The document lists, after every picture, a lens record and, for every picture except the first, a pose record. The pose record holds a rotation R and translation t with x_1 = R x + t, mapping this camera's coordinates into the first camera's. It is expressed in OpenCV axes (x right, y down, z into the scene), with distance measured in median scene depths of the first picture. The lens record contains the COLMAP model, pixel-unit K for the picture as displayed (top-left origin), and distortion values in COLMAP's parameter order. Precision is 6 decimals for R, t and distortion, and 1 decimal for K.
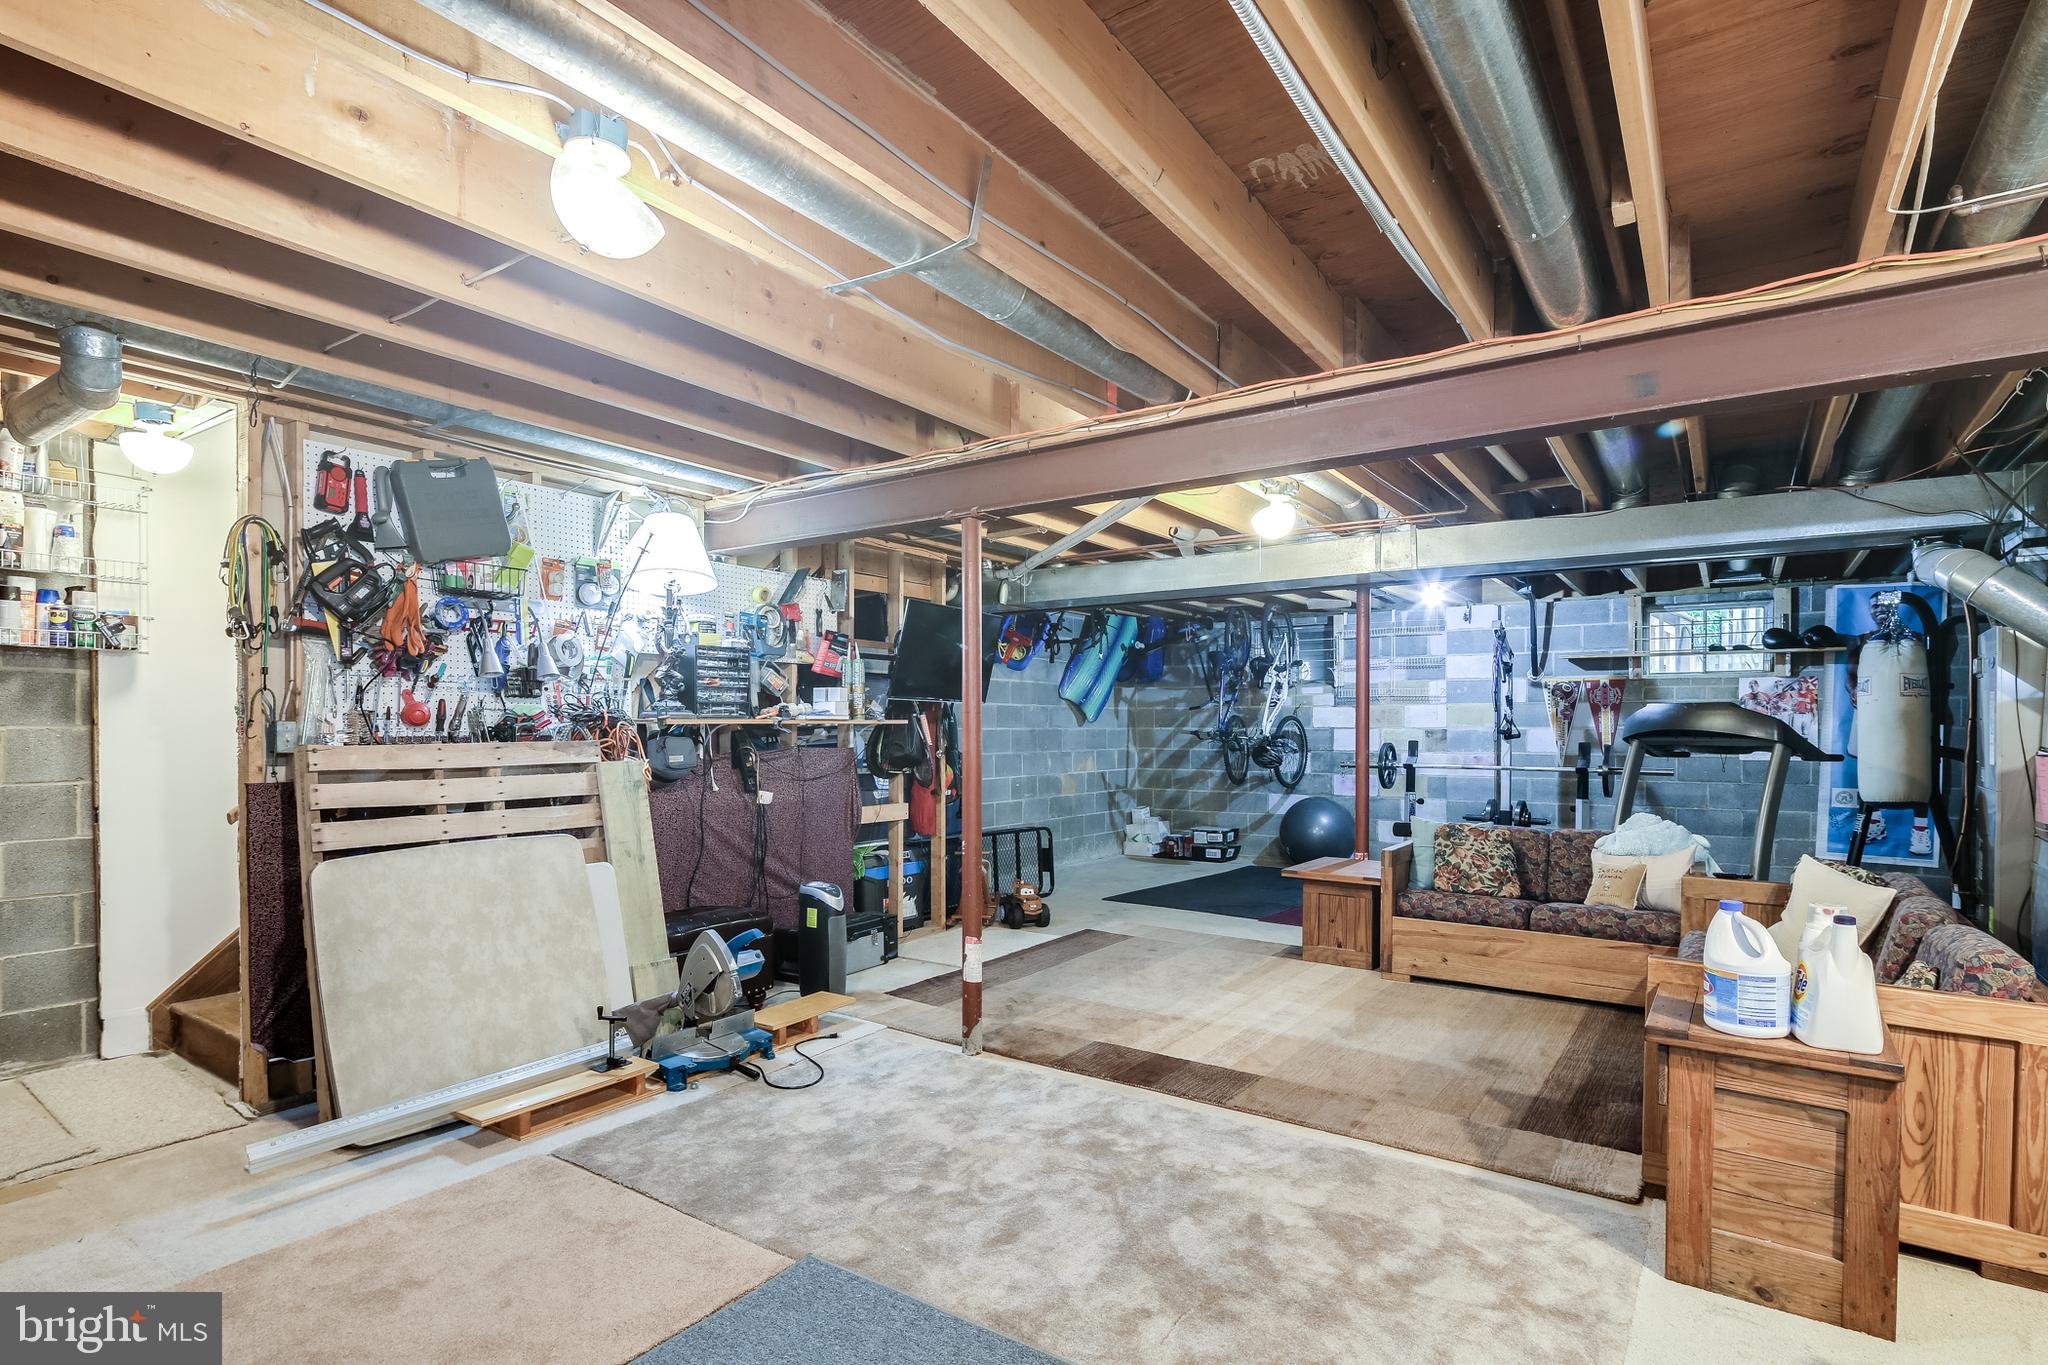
lens RADIAL K [[1004.5, 0, 1024.5], [0, 1004.5, 722.8], [0, 0, 1]] dist [0.004114, -0.008226]
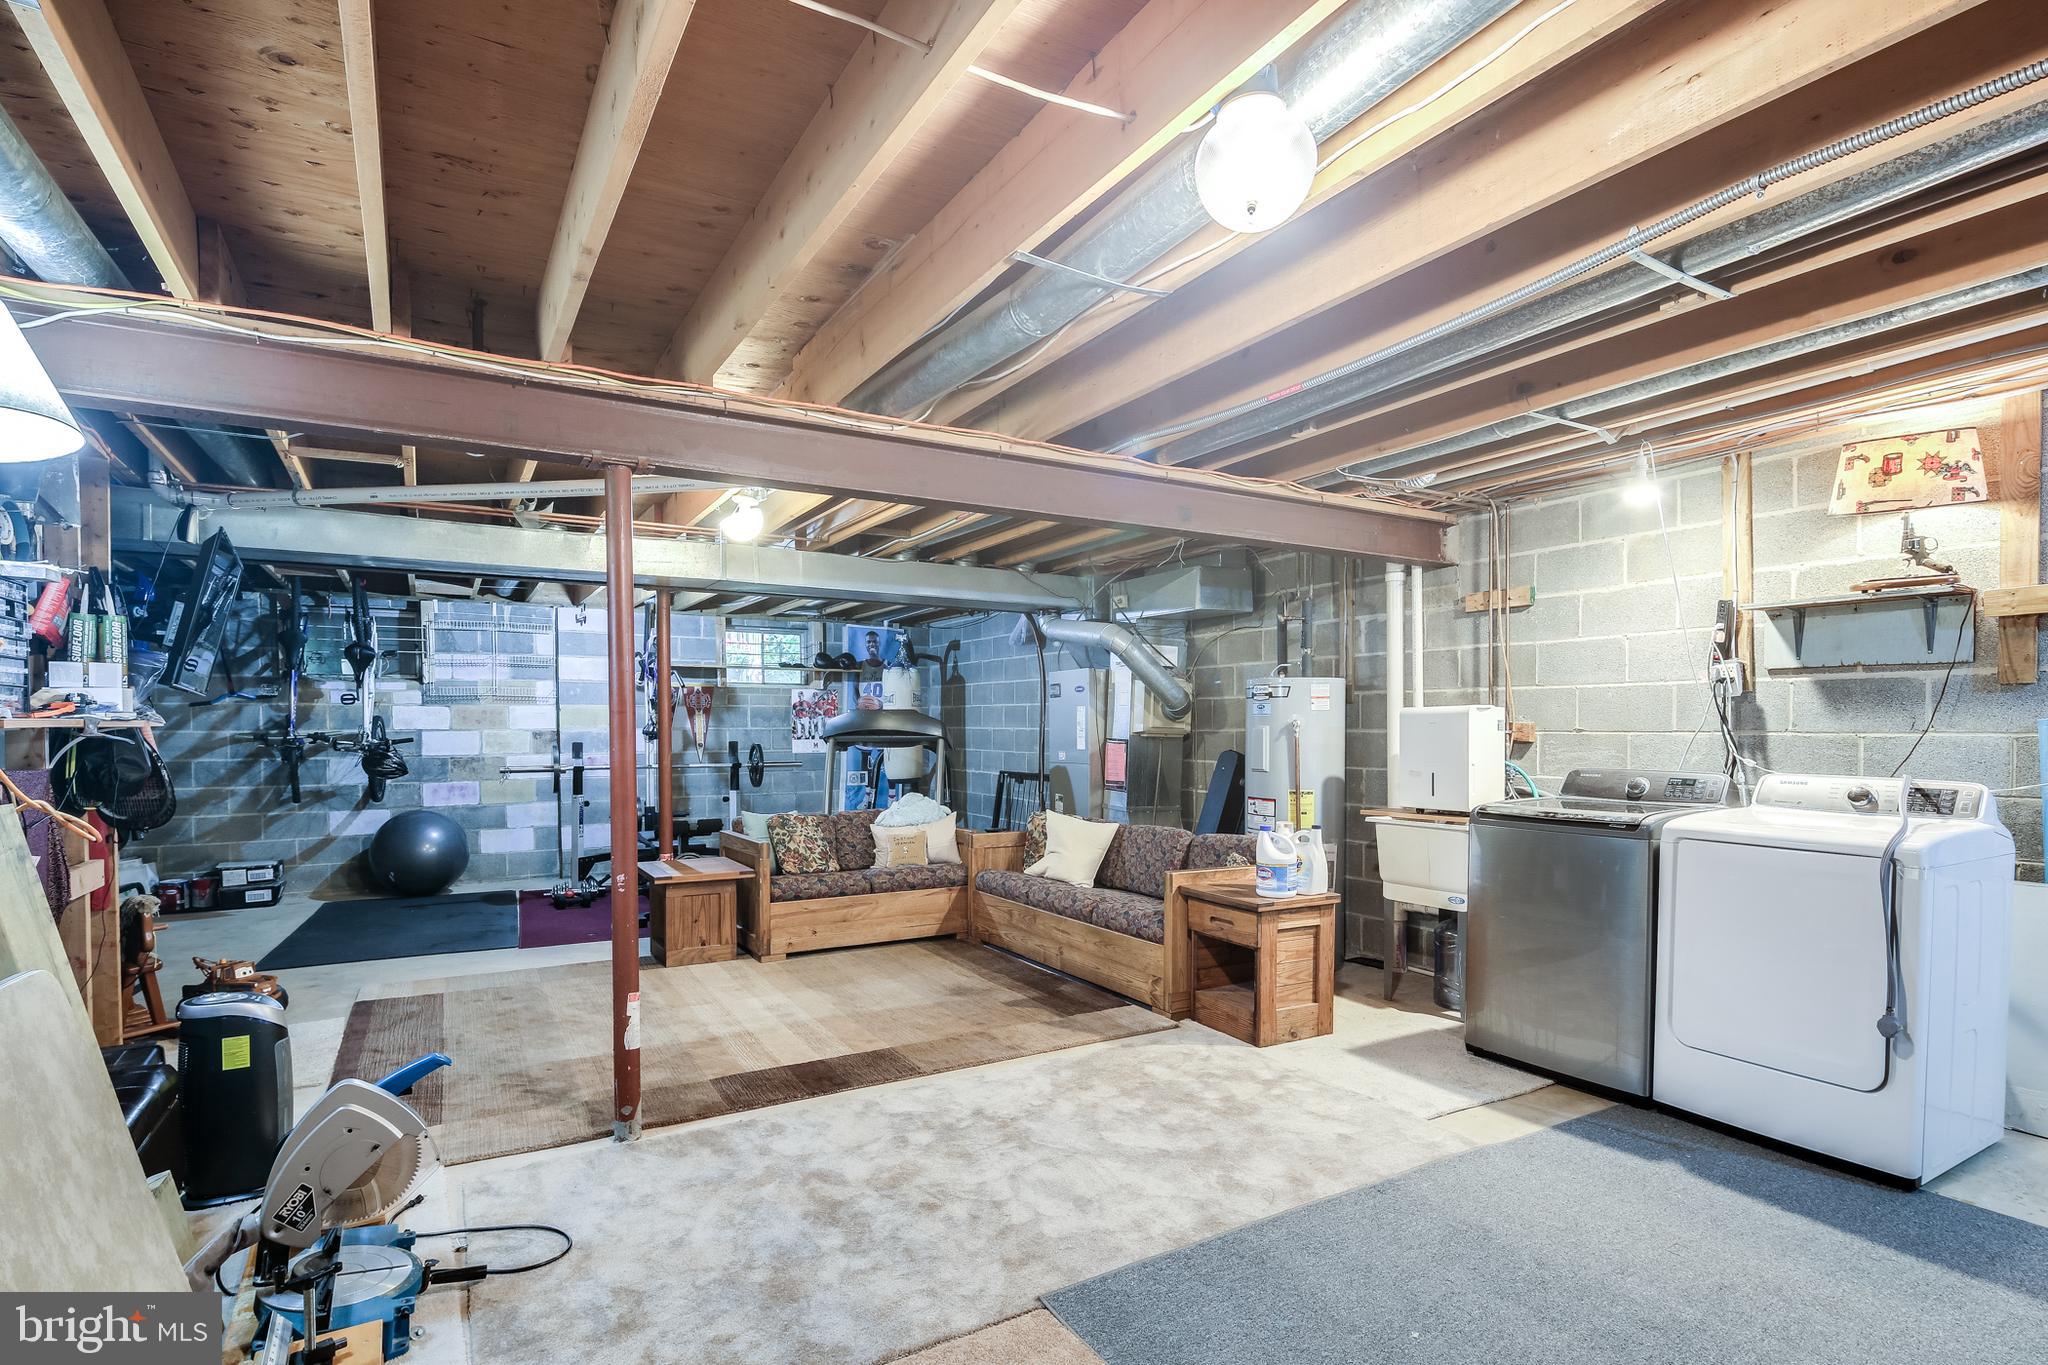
lens RADIAL K [[1004.5, 0, 1024.5], [0, 1004.5, 722.8], [0, 0, 1]] dist [0.004114, -0.008226]
pose [[0.424257, 0.000286, 0.905542, -0.404260], [0.000173, 1.000000, -0.000397, -0.001453], [-0.905542, 0.000325, 0.424257, 0.234783]]
